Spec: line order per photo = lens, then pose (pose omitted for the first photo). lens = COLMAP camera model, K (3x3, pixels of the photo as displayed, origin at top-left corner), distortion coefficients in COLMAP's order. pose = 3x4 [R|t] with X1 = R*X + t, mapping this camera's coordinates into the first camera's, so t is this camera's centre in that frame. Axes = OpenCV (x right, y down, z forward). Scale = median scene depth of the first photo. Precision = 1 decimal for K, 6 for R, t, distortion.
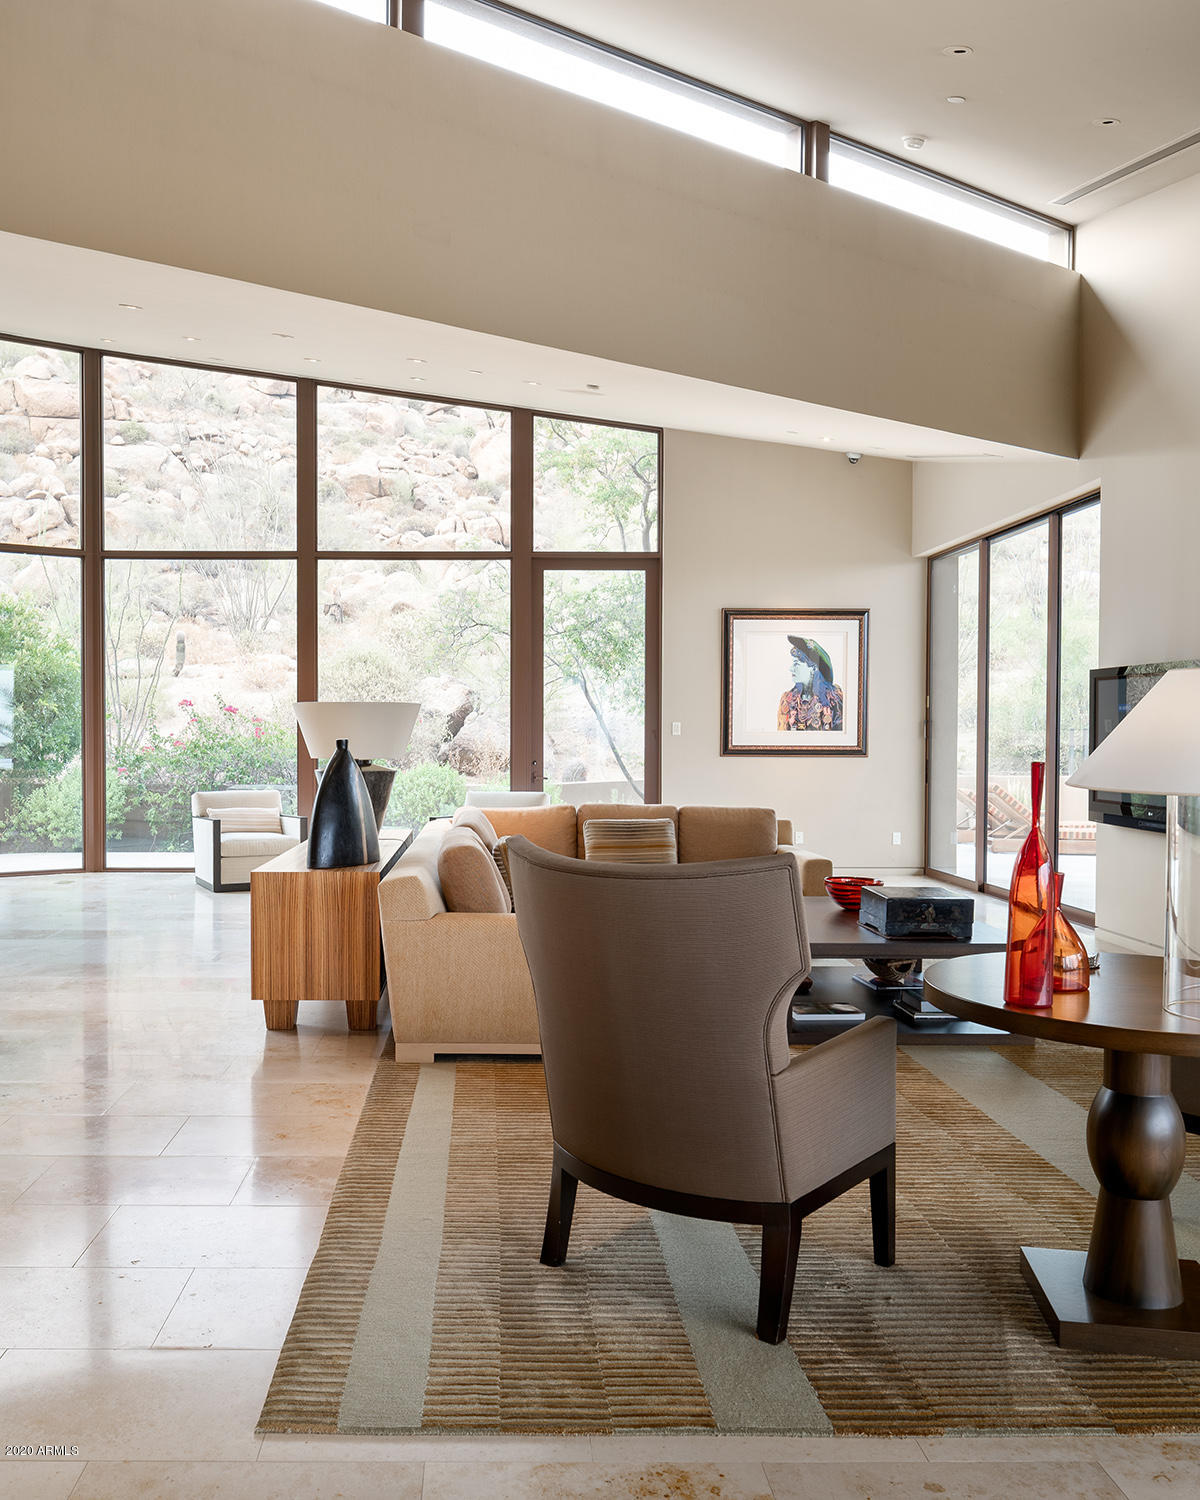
lens RADIAL K [[800.7, 0, 600.1], [0, 800.7, 771.1], [0, 0, 1]] dist [-0.023925, -0.000077]
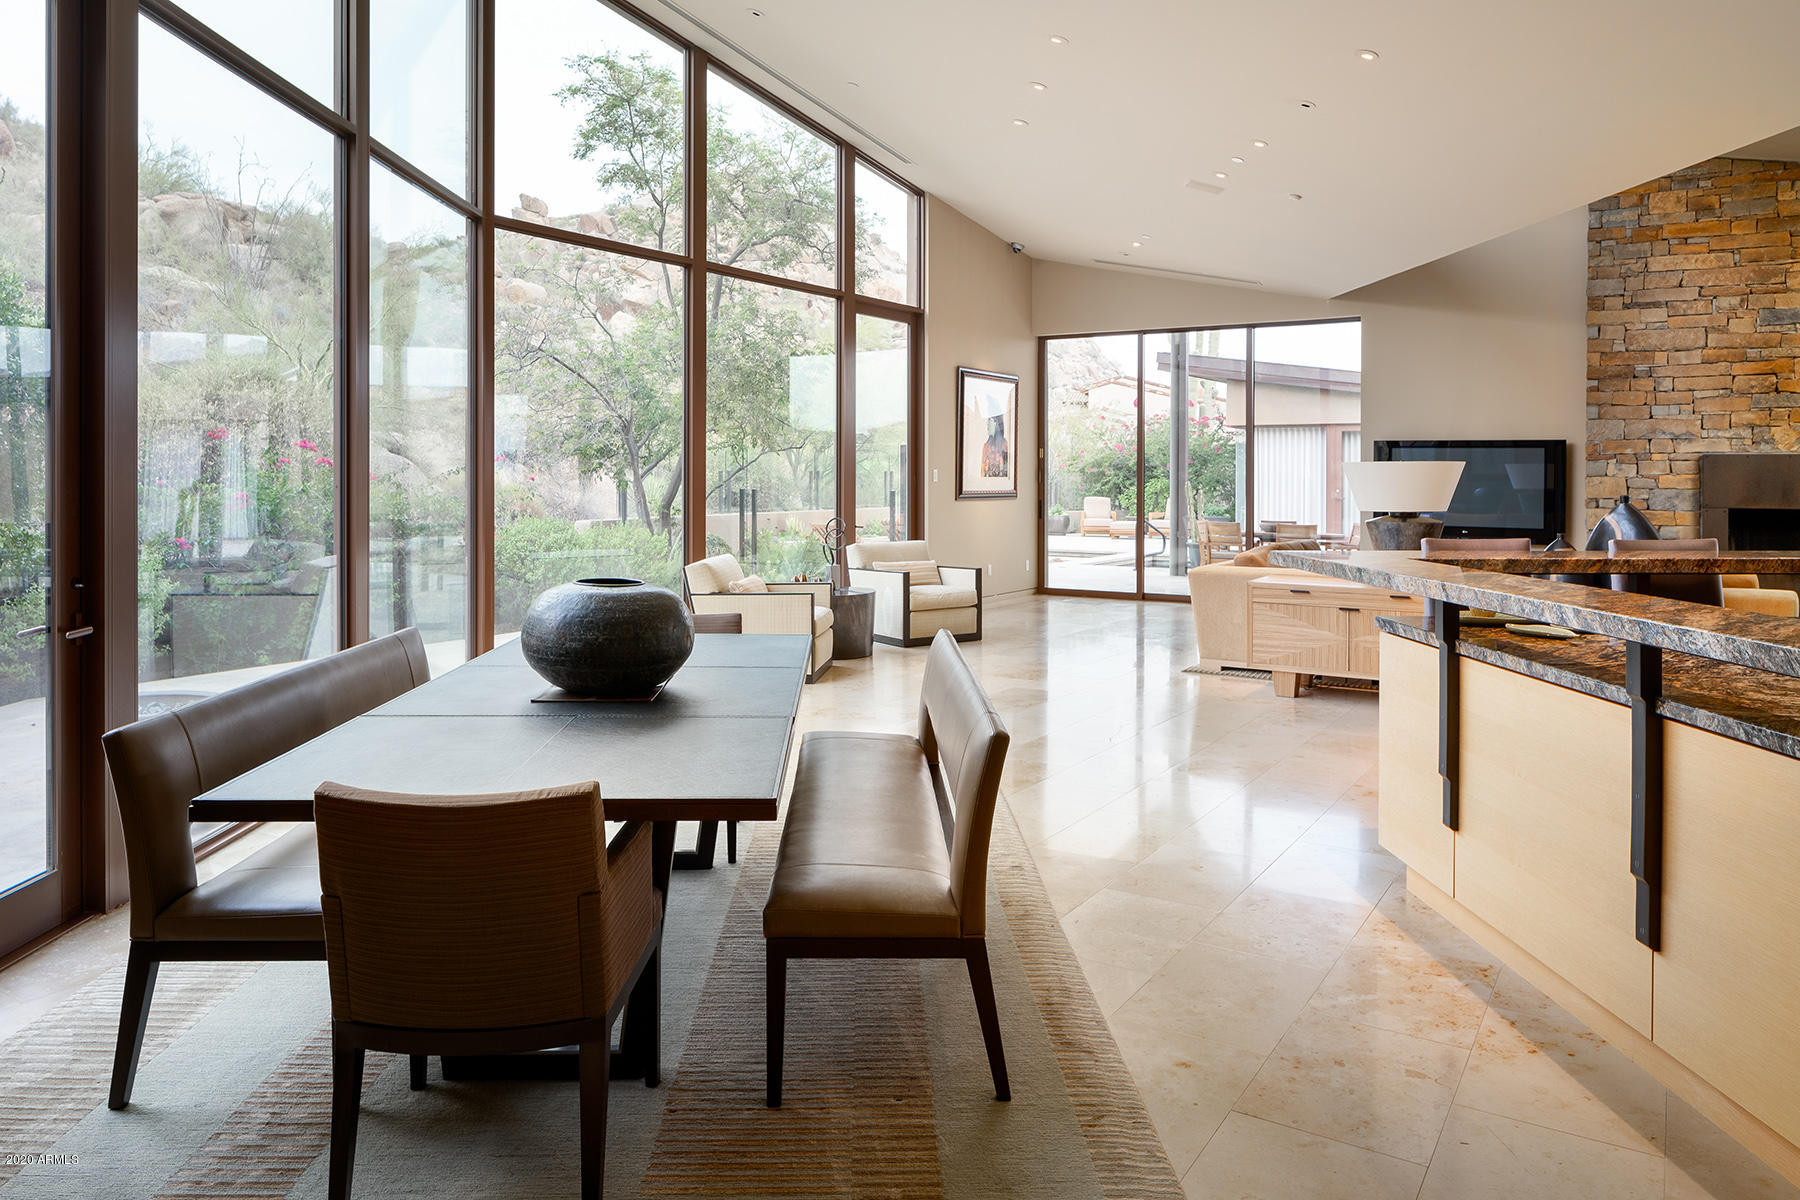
lens RADIAL K [[1317.0, 0, 901.5], [0, 1317.0, 494.8], [0, 0, 1]] dist [0.003751, 0.002347]
pose [[0.542466, -0.010842, 0.840008, -1.408568], [0.014895, 0.999884, 0.003287, -0.033684], [-0.839946, 0.010729, 0.542565, 0.080649]]
